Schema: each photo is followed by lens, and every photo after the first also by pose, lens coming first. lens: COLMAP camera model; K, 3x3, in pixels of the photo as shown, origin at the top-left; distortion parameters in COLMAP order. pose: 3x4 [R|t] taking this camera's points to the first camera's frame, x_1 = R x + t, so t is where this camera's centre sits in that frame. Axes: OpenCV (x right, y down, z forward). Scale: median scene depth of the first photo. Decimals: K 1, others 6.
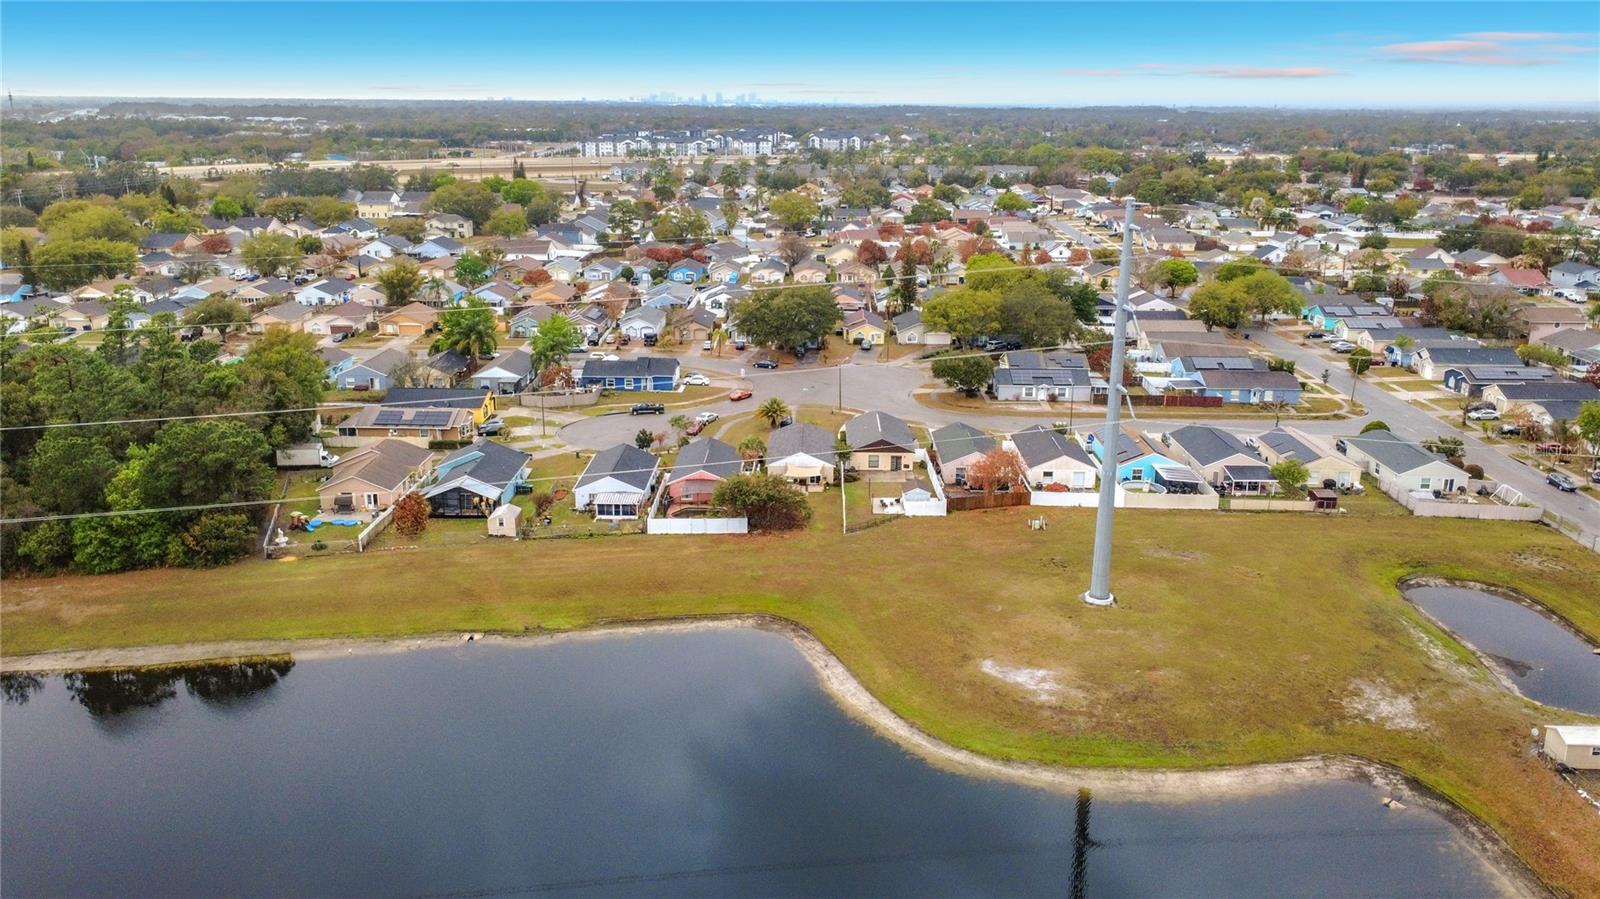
lens RADIAL K [[1207.5, 0, 781.3], [0, 1207.5, 288.1], [0, 0, 1]] dist [0.011540, 0.004163]
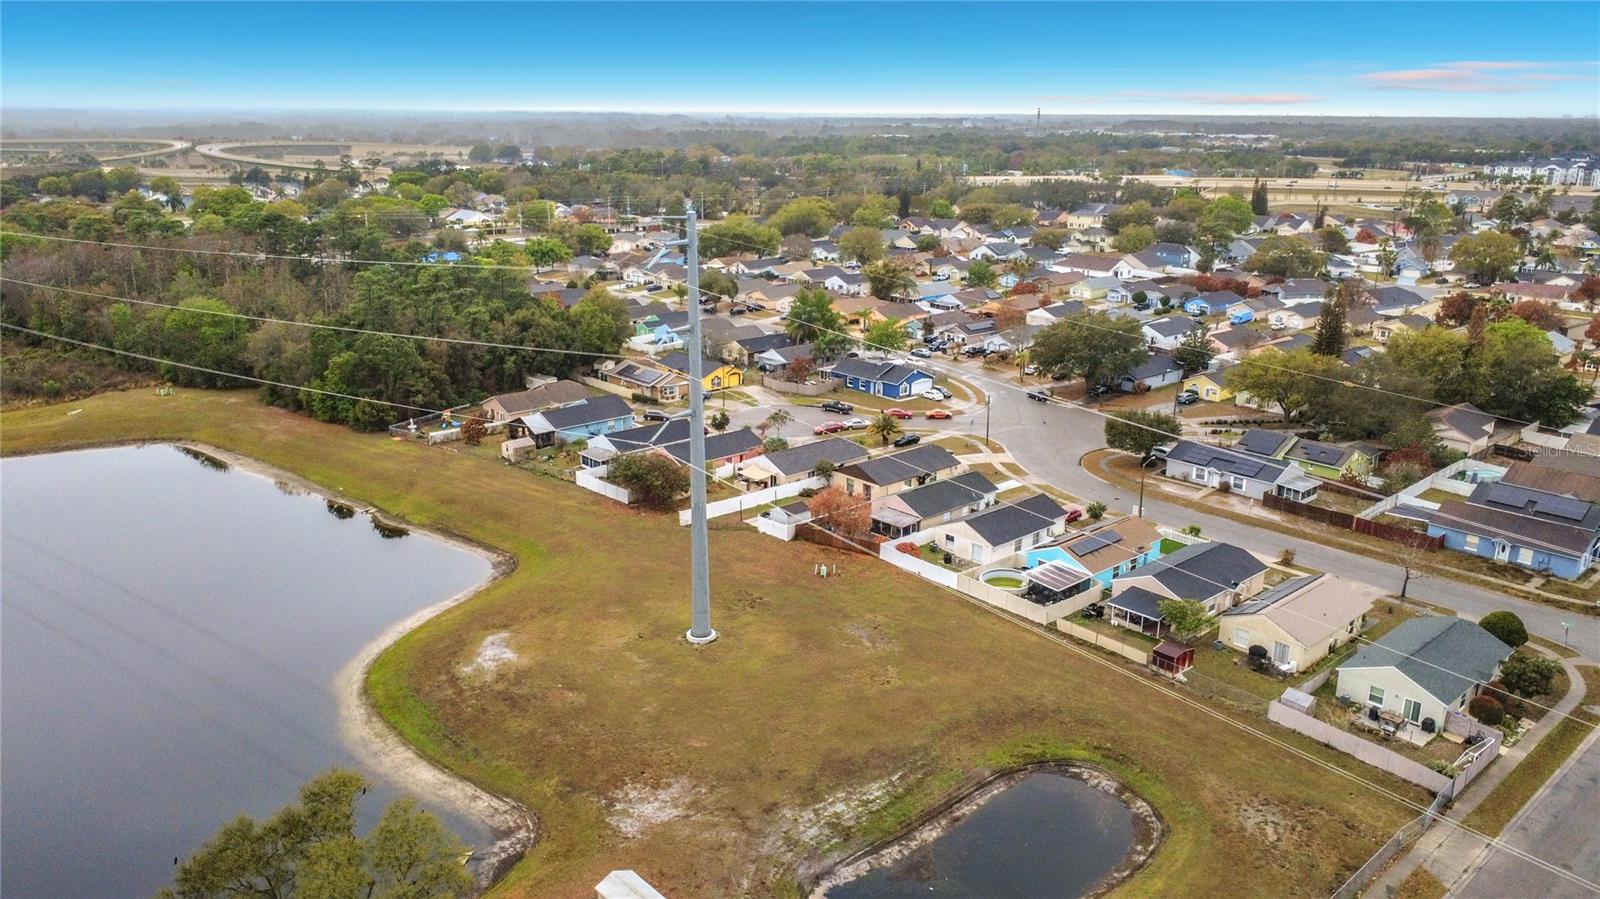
lens RADIAL K [[1194.6, 0, 803.7], [0, 1194.6, 396.0], [0, 0, 1]] dist [-0.002334, 0.002874]
pose [[0.678136, 0.169138, -0.715209, 0.643963], [-0.115512, 0.985592, 0.123556, -0.037243], [0.725802, -0.001173, 0.687903, 0.277185]]
